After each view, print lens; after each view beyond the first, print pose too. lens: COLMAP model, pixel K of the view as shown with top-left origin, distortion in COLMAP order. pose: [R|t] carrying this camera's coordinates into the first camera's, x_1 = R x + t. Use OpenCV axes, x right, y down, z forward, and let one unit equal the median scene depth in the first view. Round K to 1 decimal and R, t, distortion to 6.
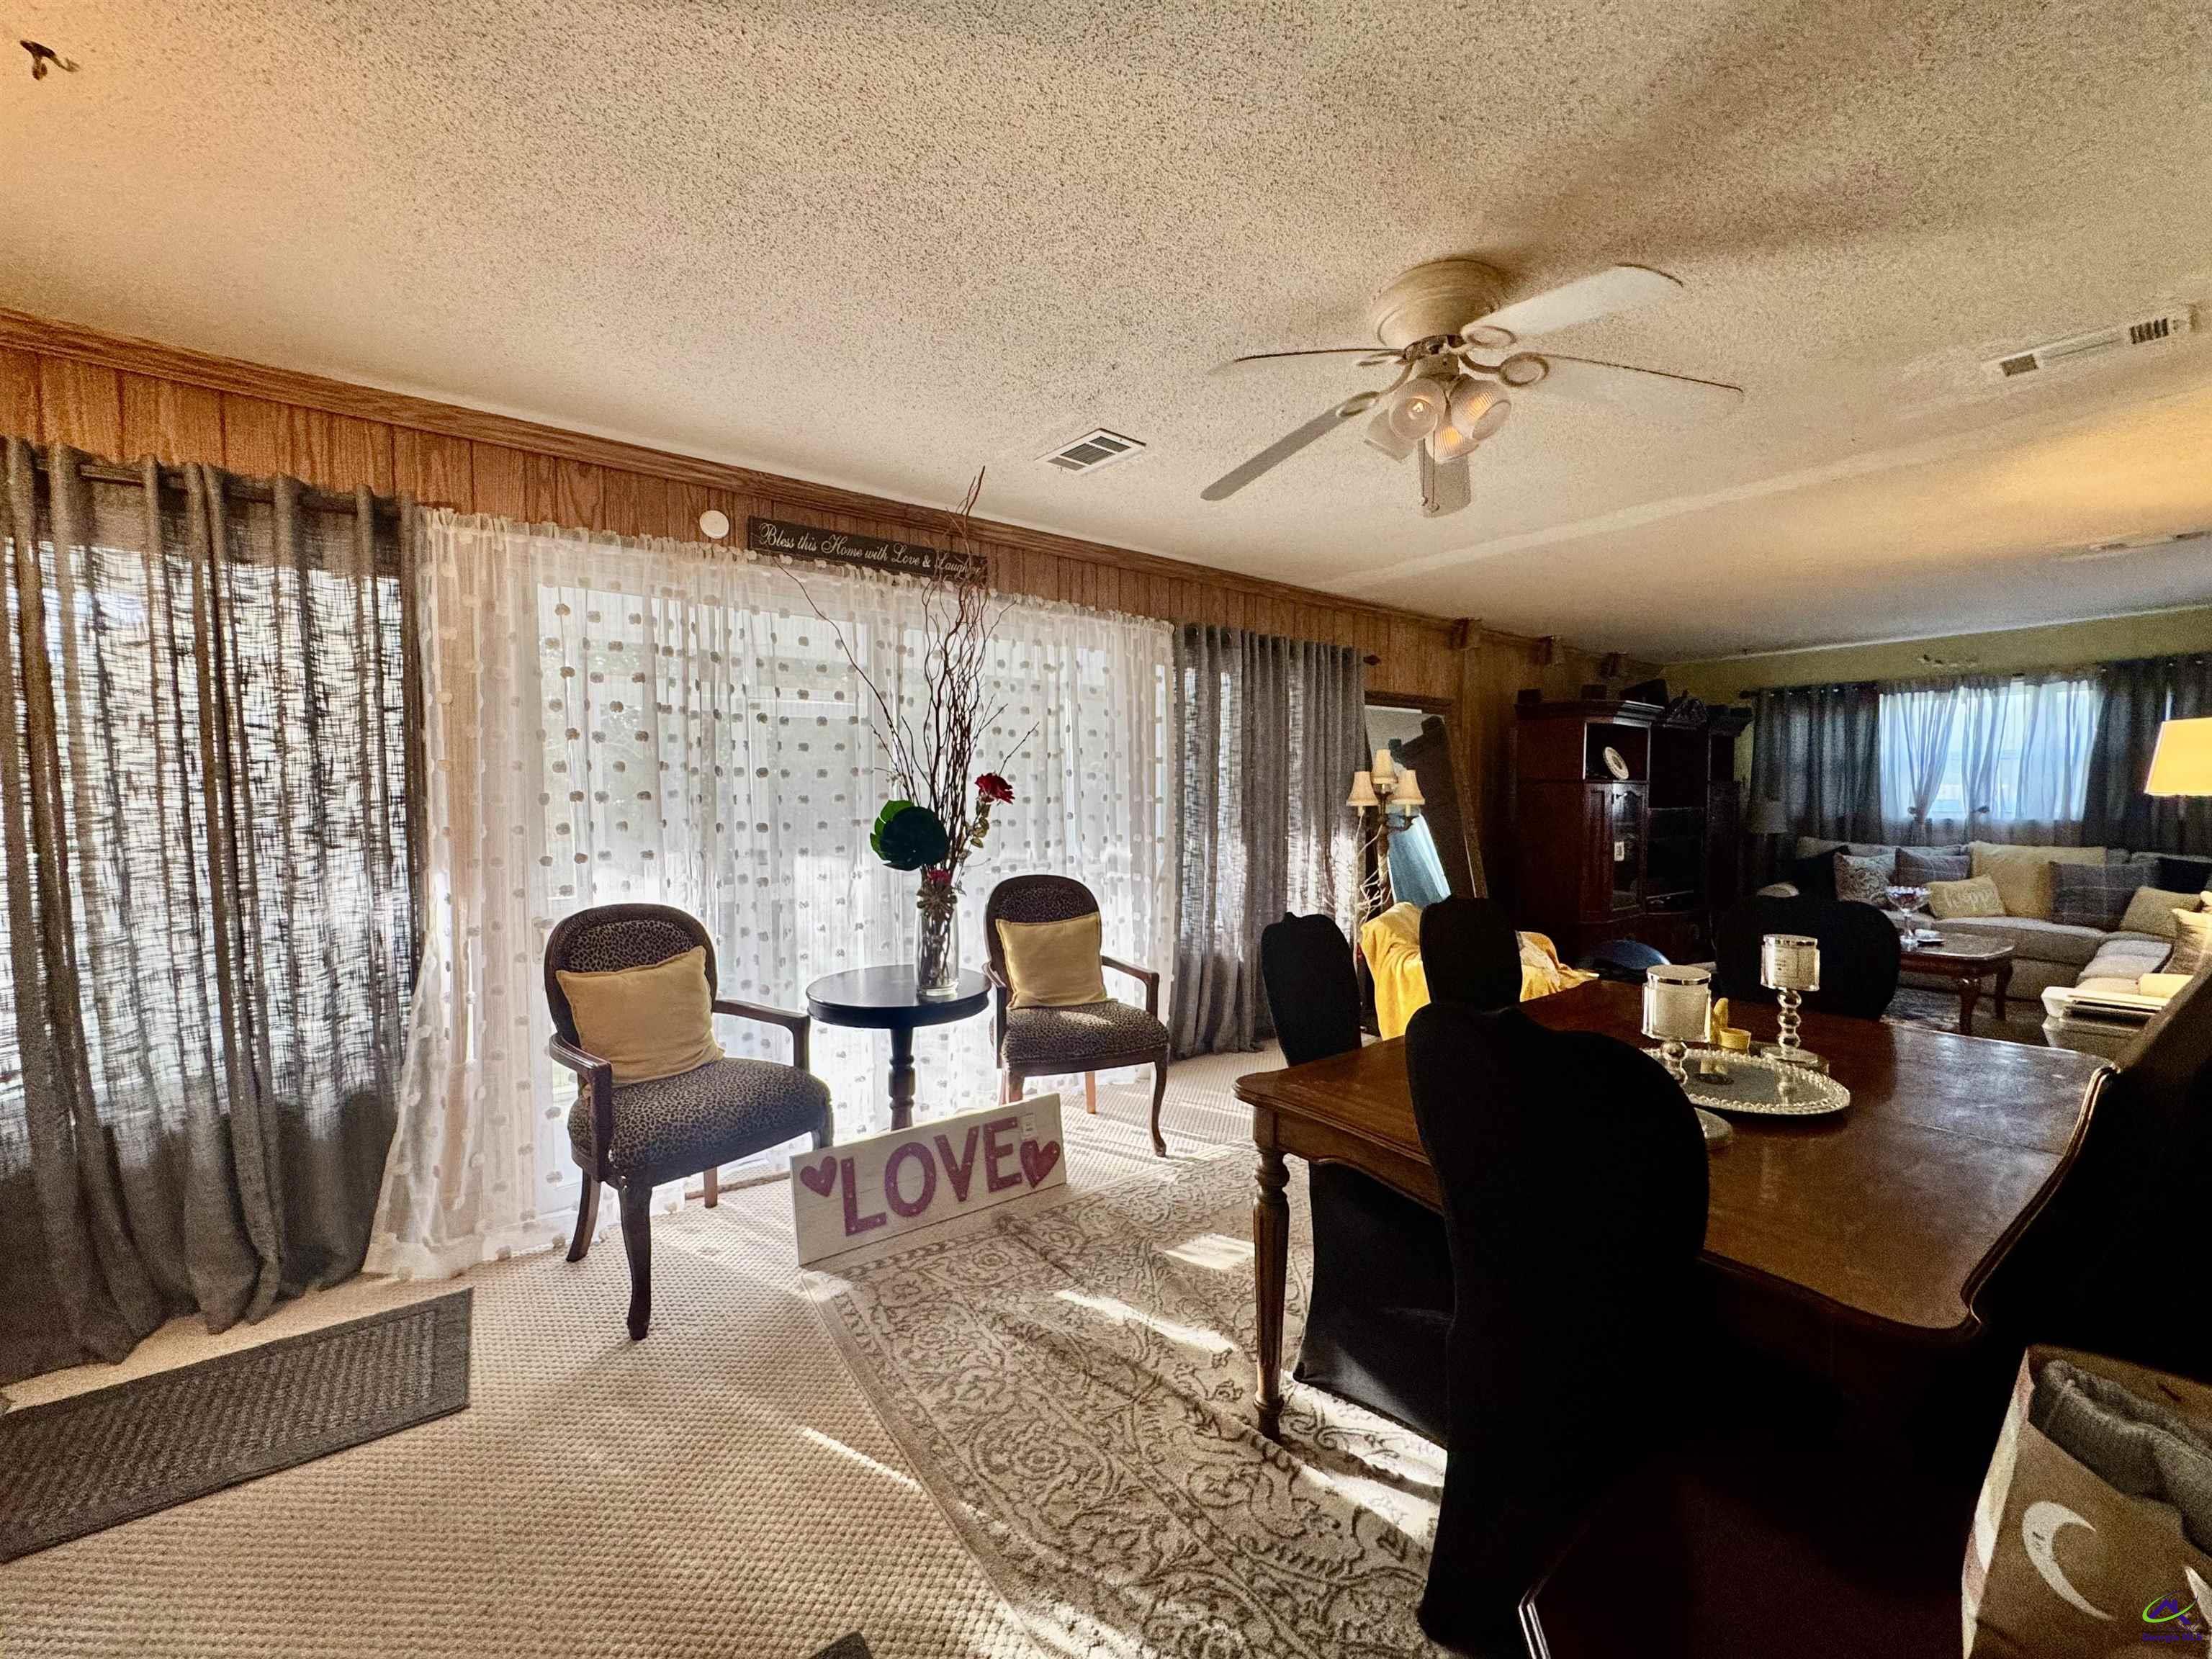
lens RADIAL K [[886.6, 0, 1114.9], [0, 886.6, 823.2], [0, 0, 1]] dist [-0.001080, 0.000584]
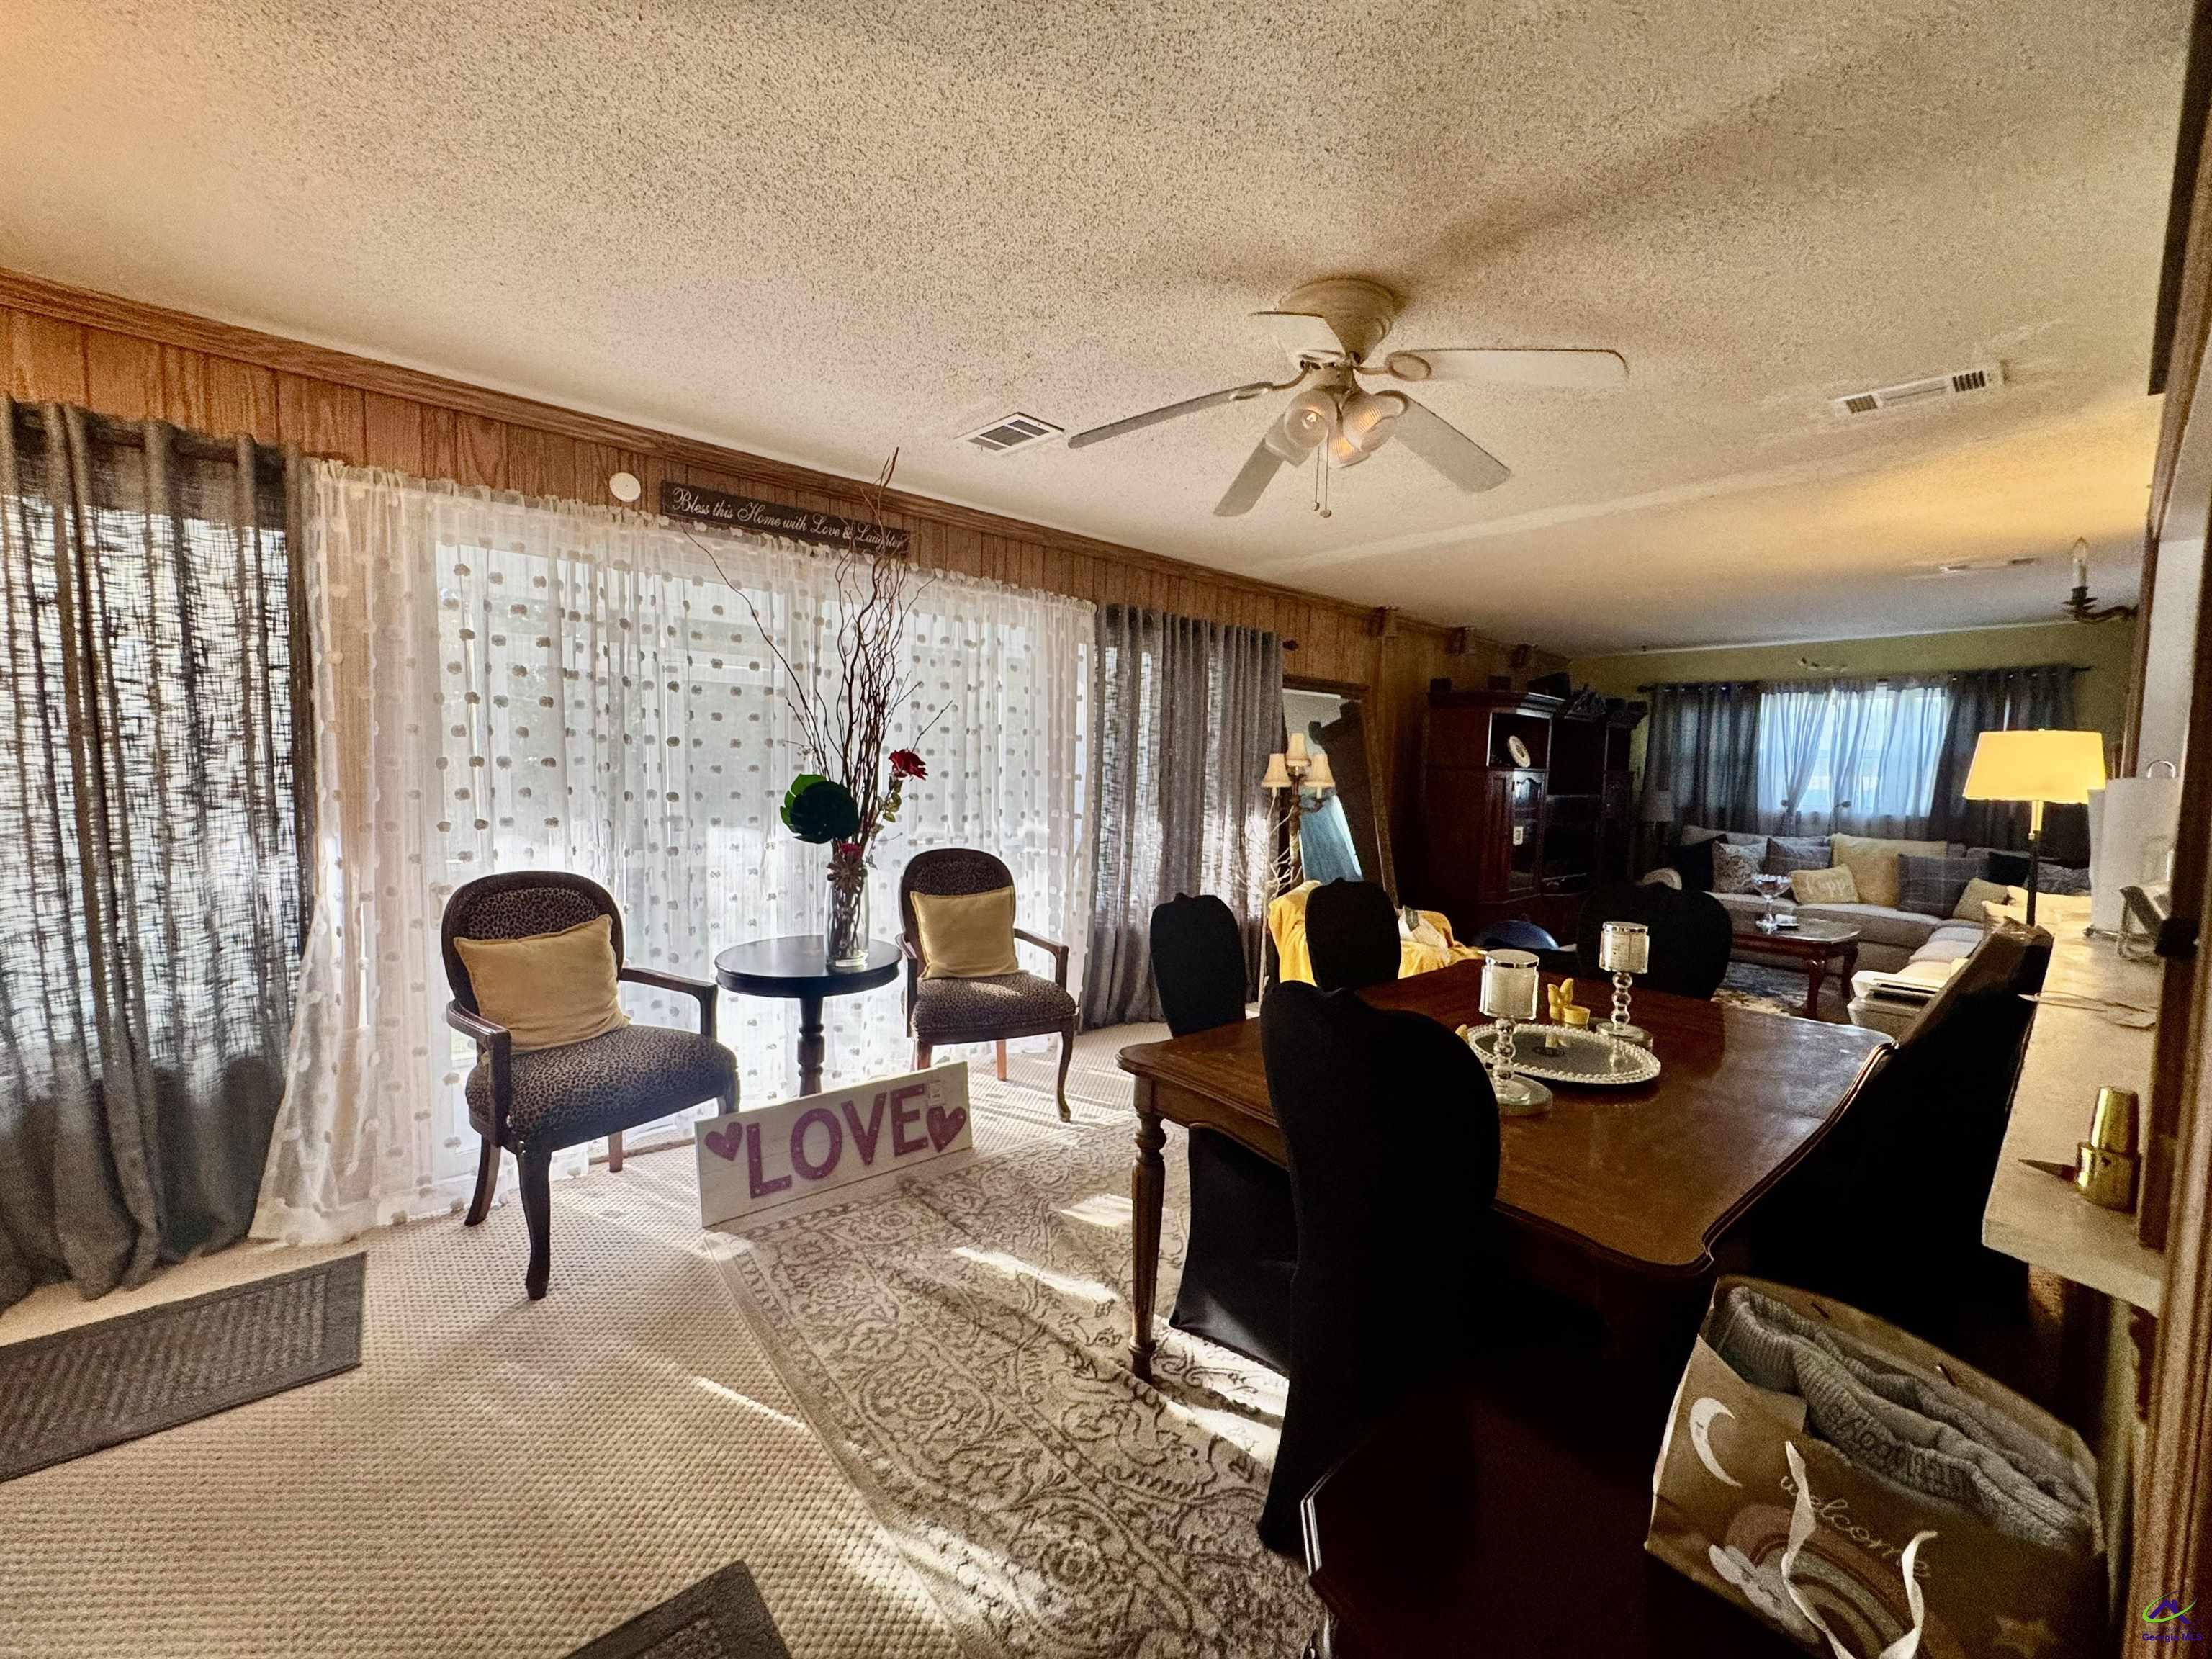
lens RADIAL K [[886.6, 0, 1113.5], [0, 886.6, 822.8], [0, 0, 1]] dist [-0.001080, 0.000584]
pose [[0.997313, 0.022843, 0.069602, 0.032231], [-0.025181, 0.999142, 0.032896, -0.012276], [-0.068791, -0.034561, 0.997032, -0.034764]]
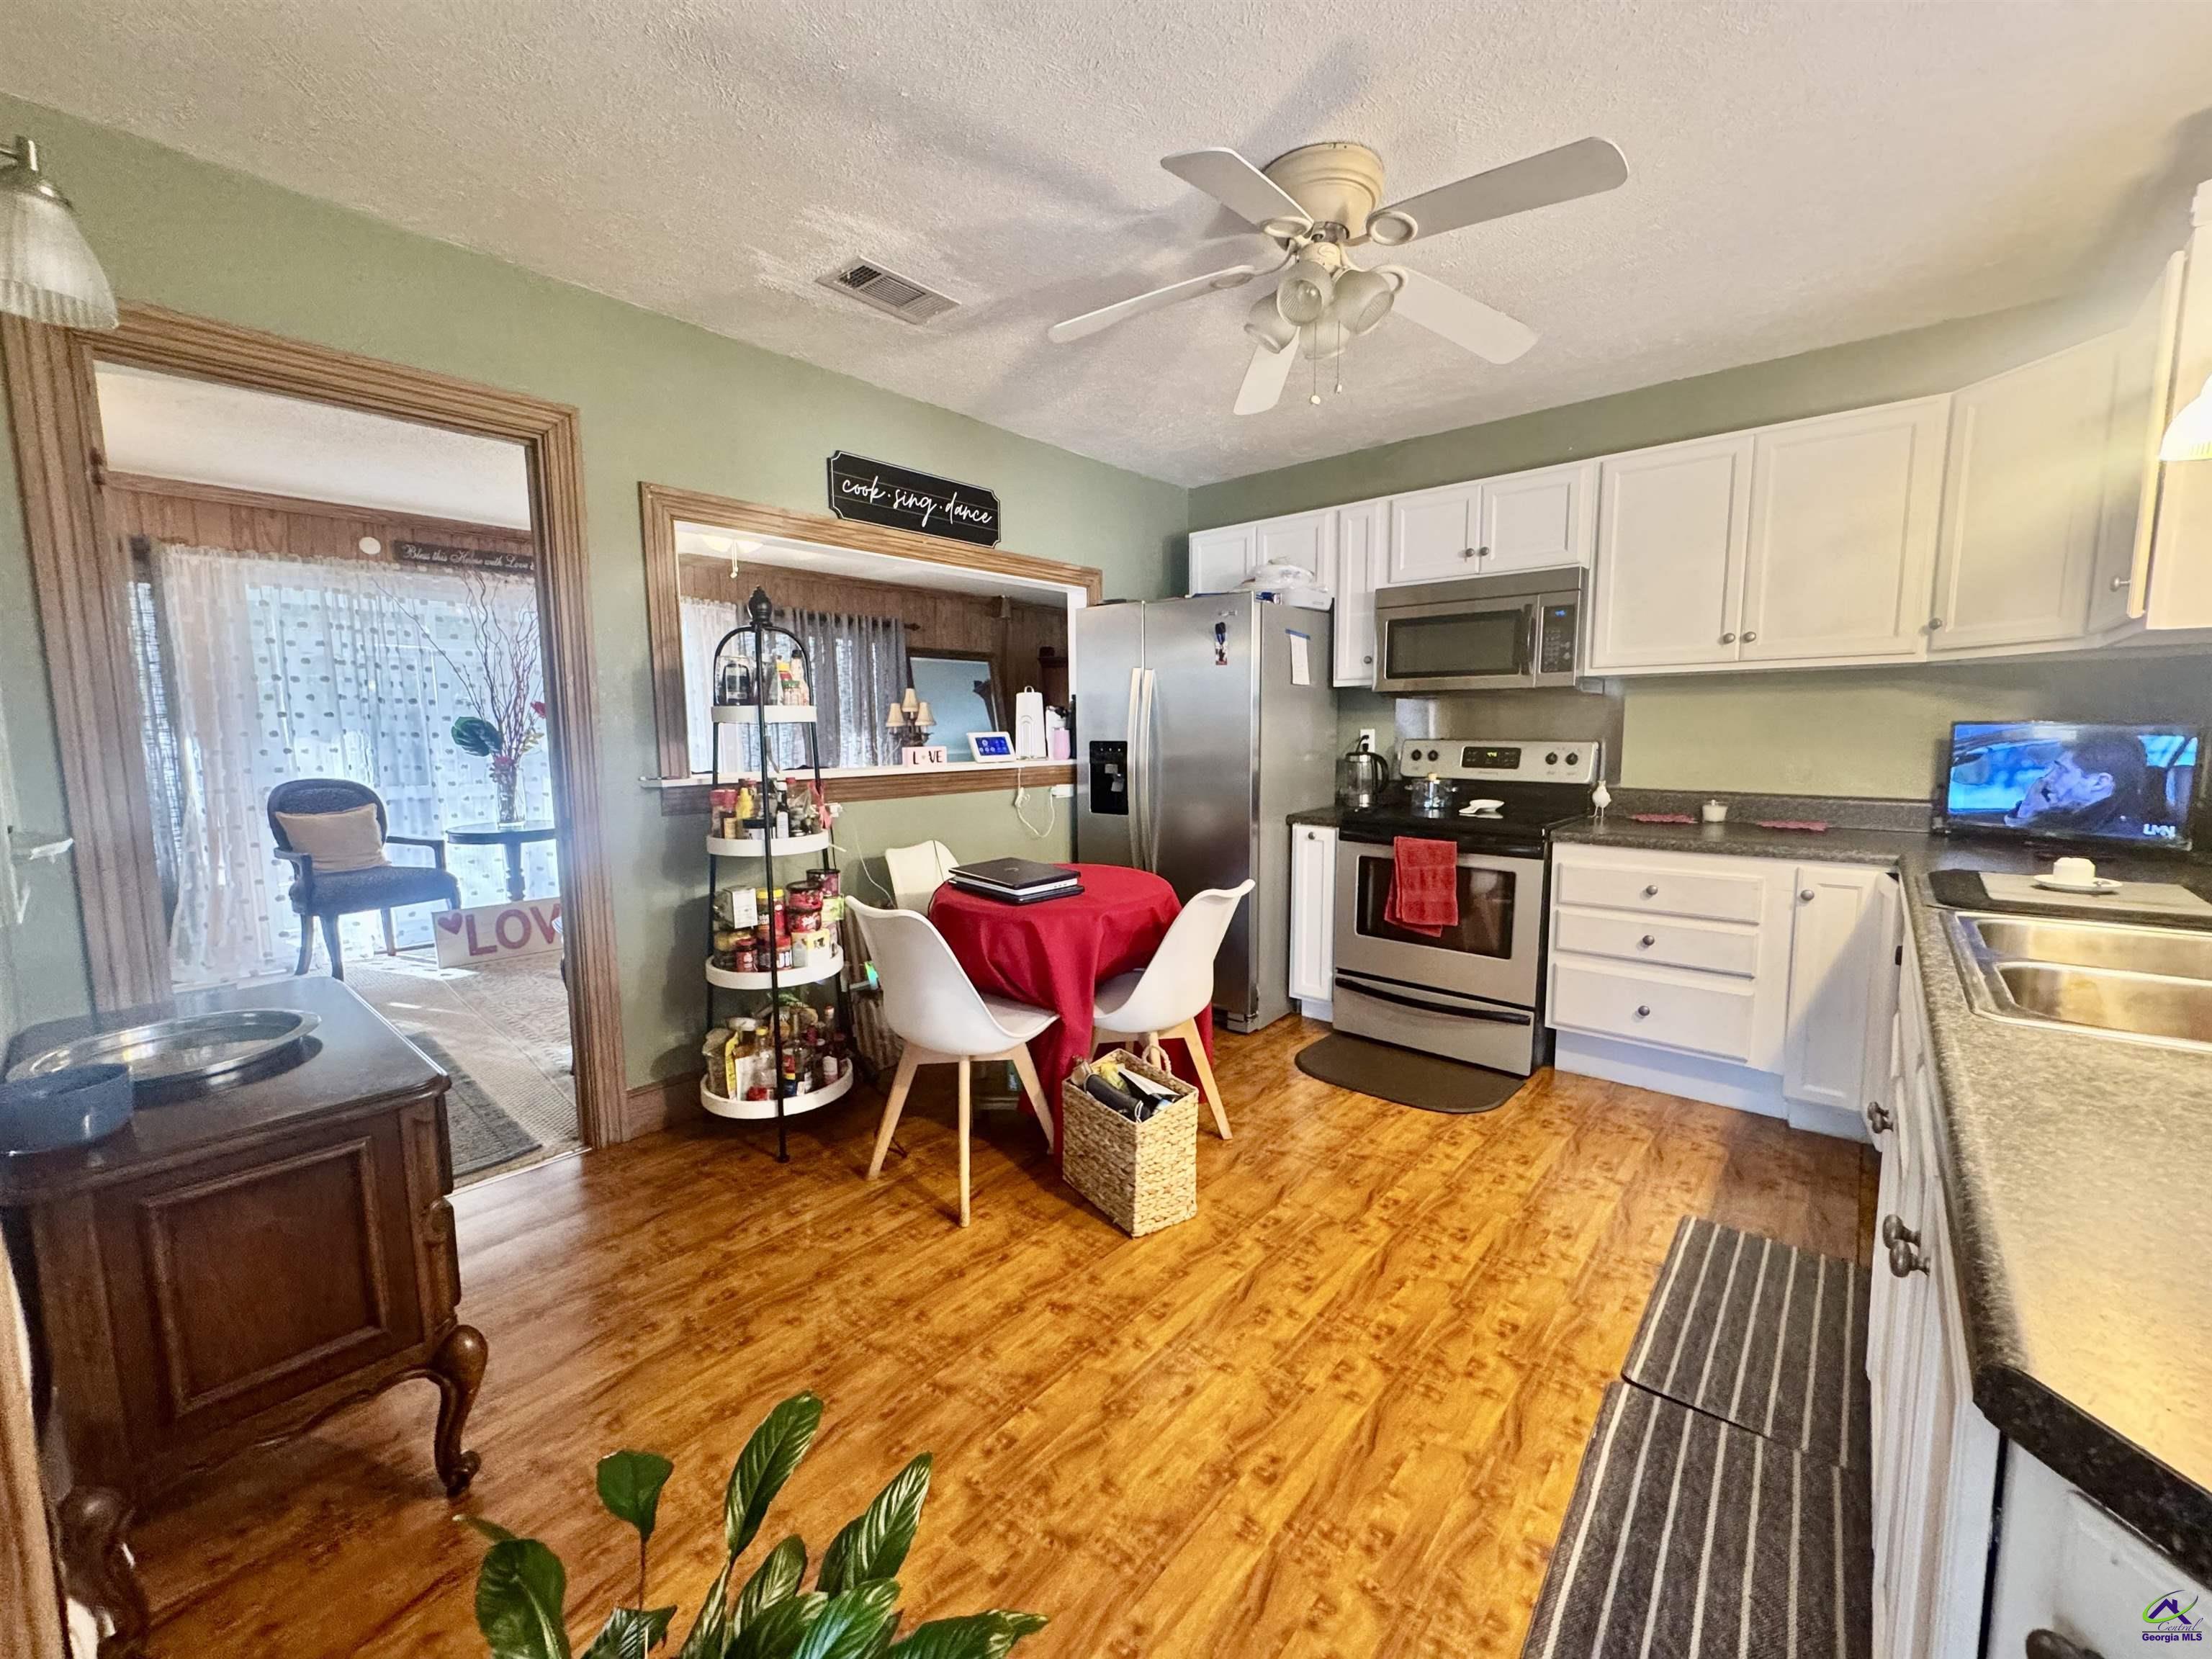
lens RADIAL K [[886.6, 0, 1110.5], [0, 886.6, 820.1], [0, 0, 1]] dist [-0.001080, 0.000584]
pose [[0.981267, -0.024314, 0.191111, 0.620410], [0.011297, 0.997559, 0.068907, 0.072192], [-0.192320, -0.065457, 0.979147, -0.979899]]
